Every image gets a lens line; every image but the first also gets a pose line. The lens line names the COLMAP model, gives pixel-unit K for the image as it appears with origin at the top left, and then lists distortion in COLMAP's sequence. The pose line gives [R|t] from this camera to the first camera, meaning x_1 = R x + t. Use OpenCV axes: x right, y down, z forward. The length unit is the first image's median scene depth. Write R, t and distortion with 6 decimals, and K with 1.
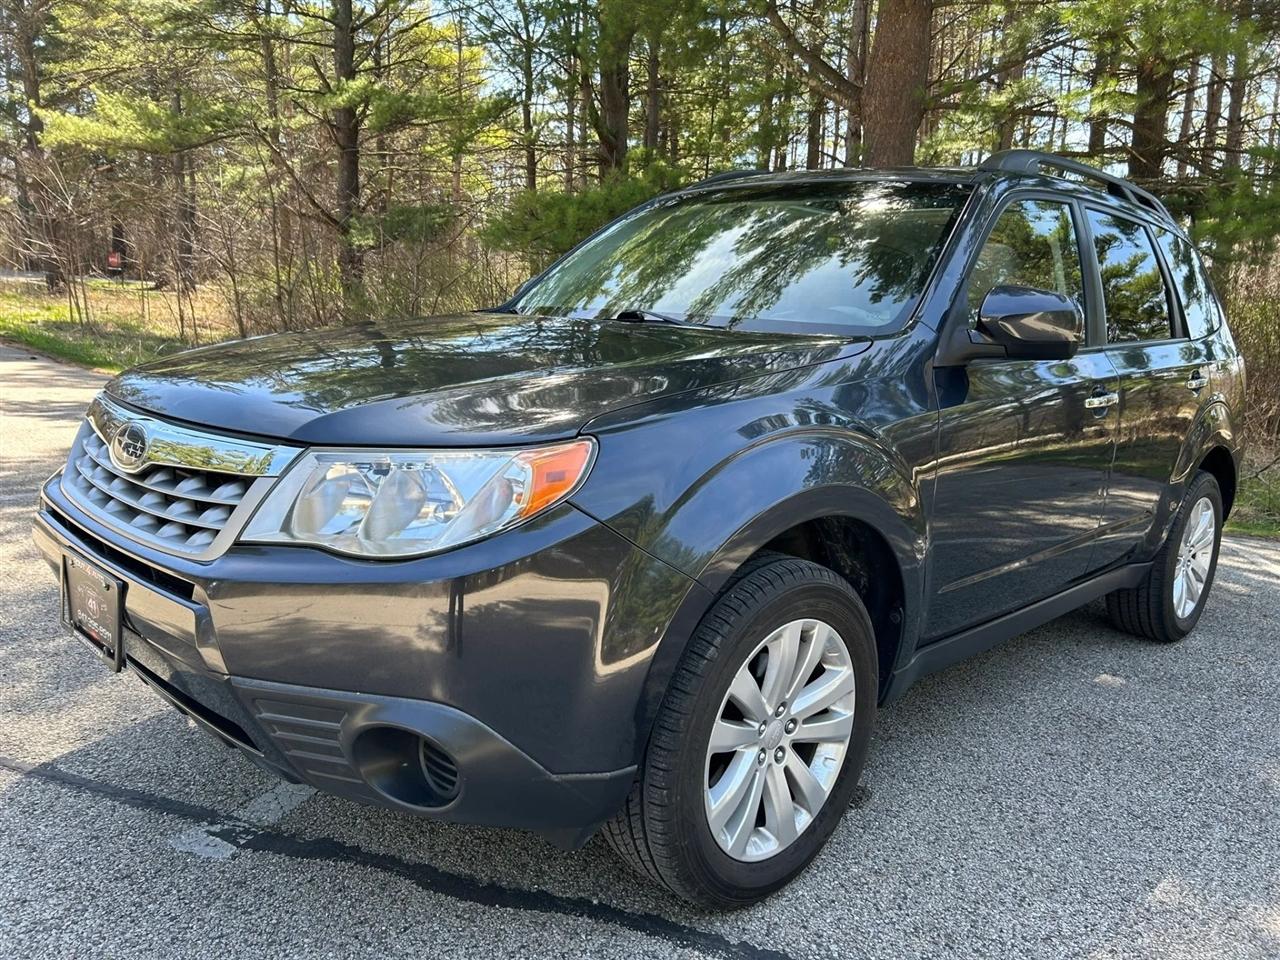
lens RADIAL K [[970.5, 0, 641.0], [0, 970.5, 479.1], [0, 0, 1]] dist [0.051962, -0.052210]
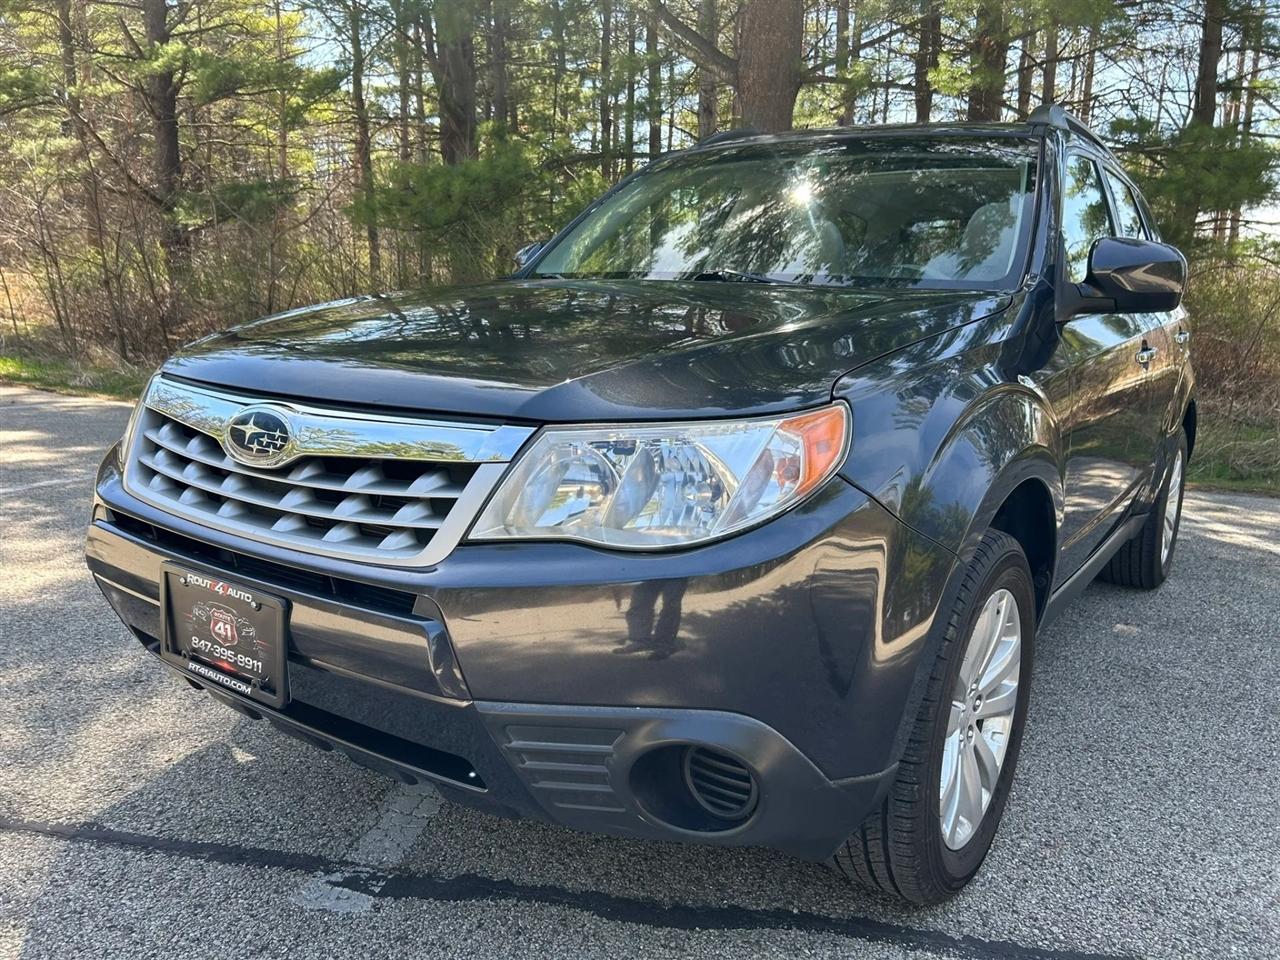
lens RADIAL K [[970.5, 0, 639.5], [0, 970.5, 478.1], [0, 0, 1]] dist [0.051962, -0.052210]
pose [[0.985638, -0.050368, 0.161186, -0.298301], [0.047321, 0.998622, 0.022688, -0.001508], [-0.162107, -0.014734, 0.986663, 0.114898]]
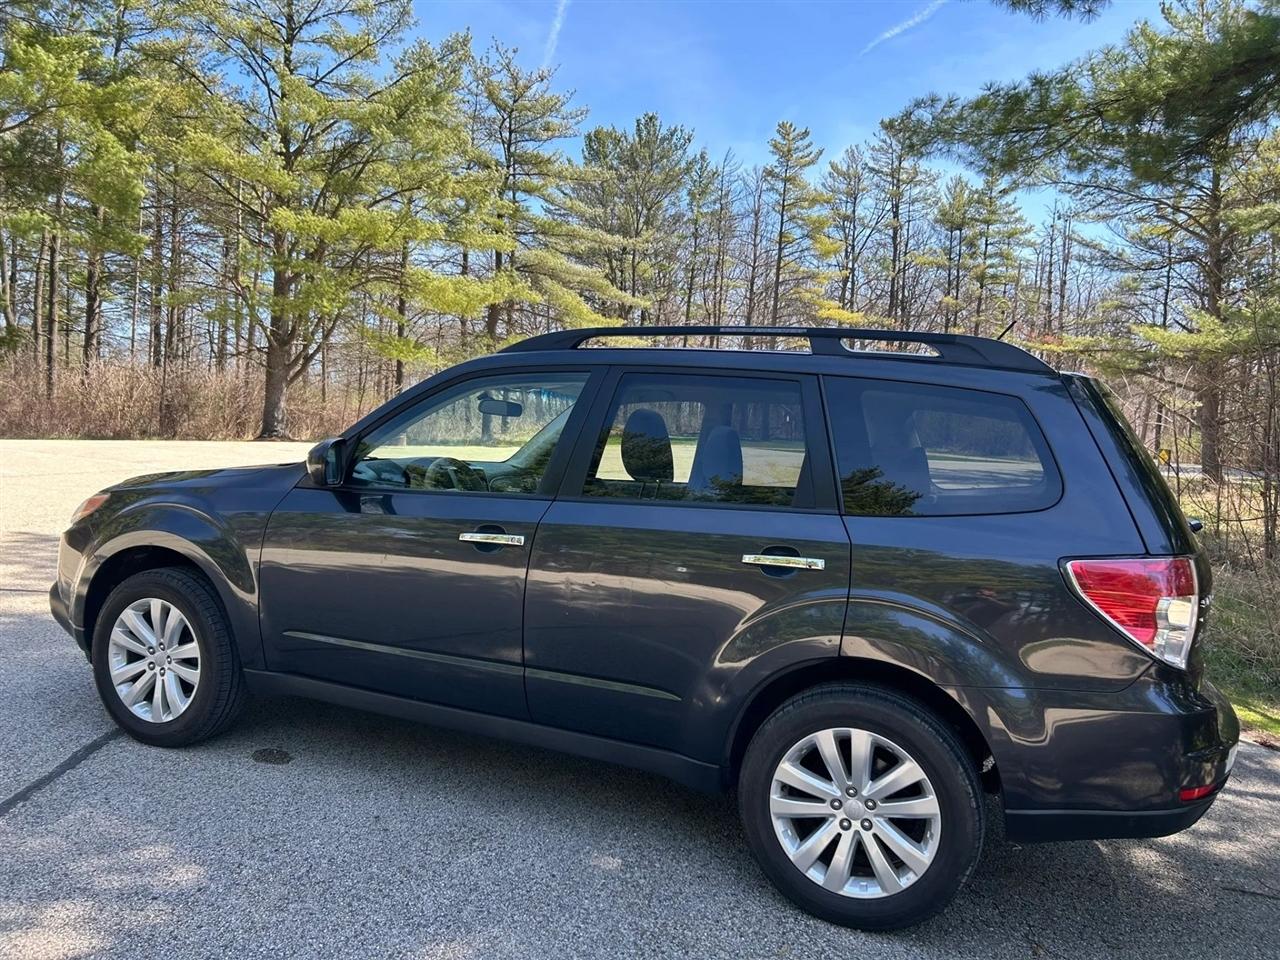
lens RADIAL K [[970.5, 0, 643.9], [0, 970.5, 482.7], [0, 0, 1]] dist [0.051962, -0.052210]
pose [[0.378502, 0.021875, -0.925342, 2.189651], [-0.204836, 0.976913, -0.060692, -0.154924], [0.902651, 0.212515, 0.374244, 1.003671]]
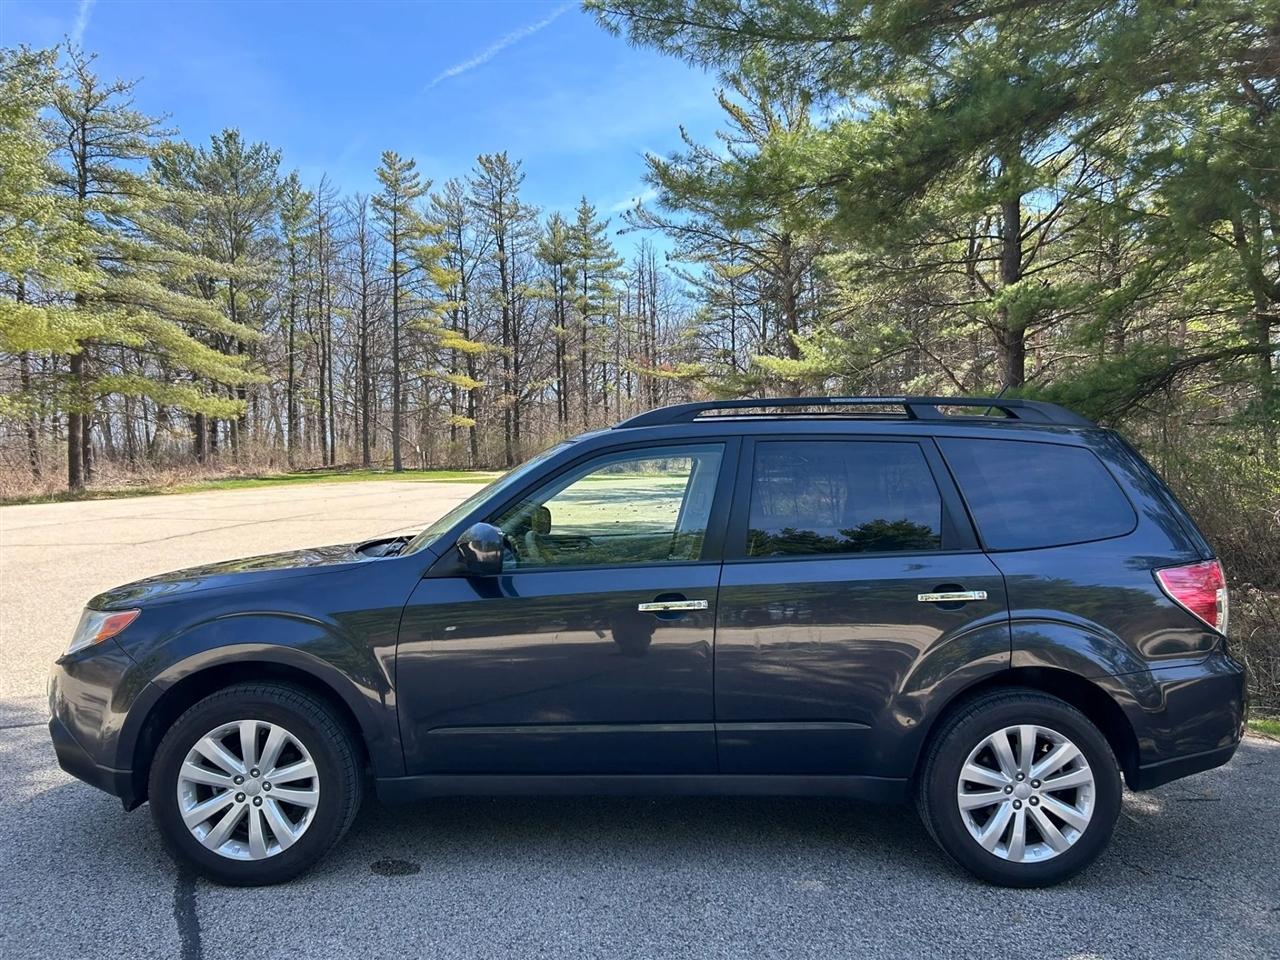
lens RADIAL K [[970.5, 0, 646.0], [0, 970.5, 478.0], [0, 0, 1]] dist [0.051962, -0.052210]
pose [[0.713700, -0.046678, -0.698895, 1.786047], [-0.082996, 0.985112, -0.150549, -0.074311], [0.695517, 0.165453, 0.699200, 0.160207]]
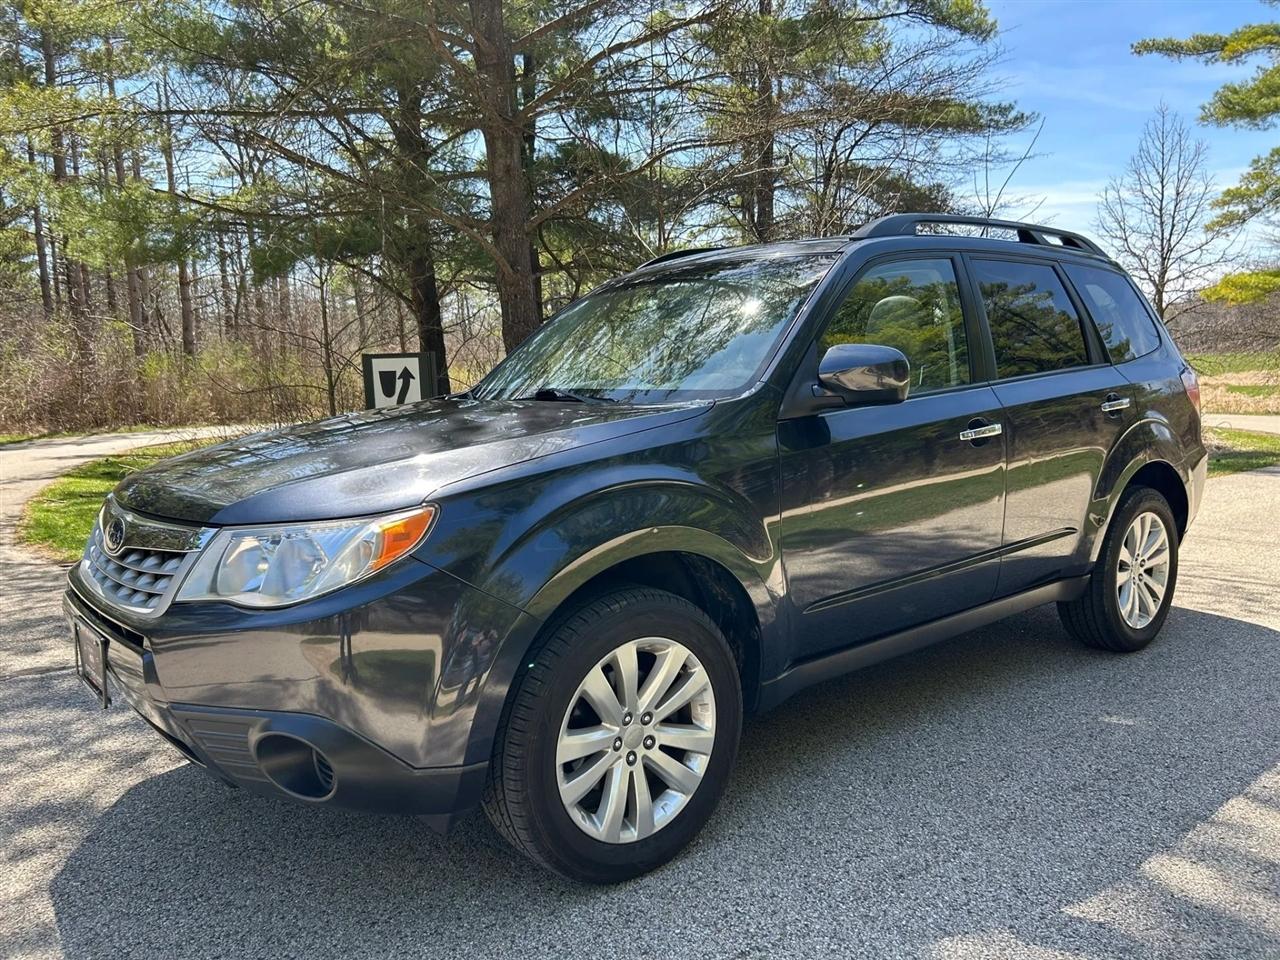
lens RADIAL K [[970.5, 0, 637.4], [0, 970.5, 484.2], [0, 0, 1]] dist [0.051962, -0.052210]
pose [[0.991450, -0.073800, -0.107612, 0.275855], [0.068433, 0.996260, -0.052748, 0.013465], [0.111102, 0.044933, 0.992793, -0.194401]]
